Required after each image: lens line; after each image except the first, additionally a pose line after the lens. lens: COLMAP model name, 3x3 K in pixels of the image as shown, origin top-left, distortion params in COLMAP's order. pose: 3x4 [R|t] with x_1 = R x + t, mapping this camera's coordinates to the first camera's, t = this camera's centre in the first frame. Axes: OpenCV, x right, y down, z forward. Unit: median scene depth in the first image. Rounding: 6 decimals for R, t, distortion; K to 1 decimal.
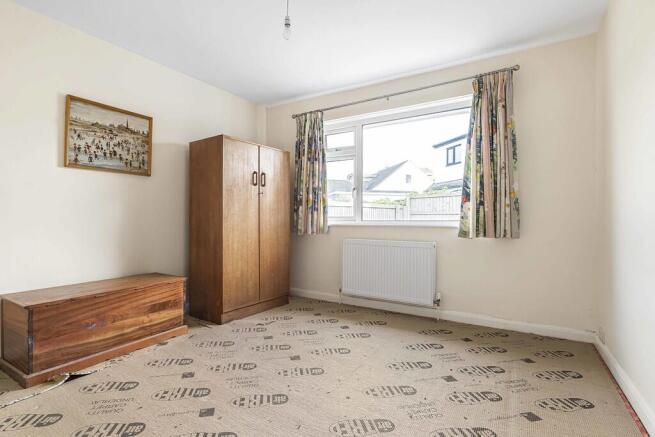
lens RADIAL K [[298.3, 0, 321.0], [0, 298.3, 216.0], [0, 0, 1]] dist [0.000388, 0.000198]
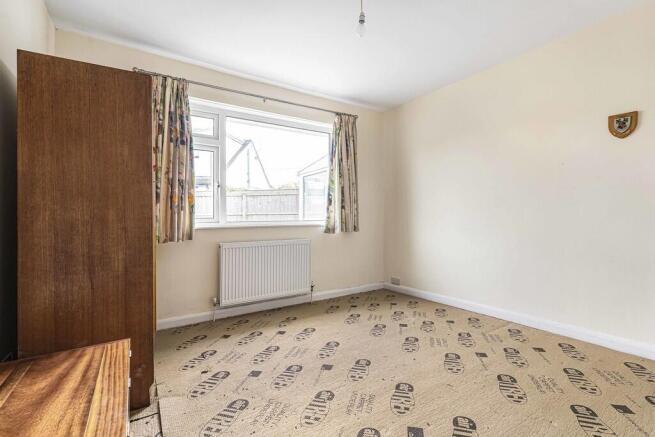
lens RADIAL K [[298.3, 0, 321.0], [0, 298.3, 216.0], [0, 0, 1]] dist [0.000388, 0.000198]
pose [[0.462236, -0.003886, 0.886748, -0.670639], [0.001174, 0.999992, 0.003770, -0.006290], [-0.886756, -0.000702, 0.462237, 0.416709]]
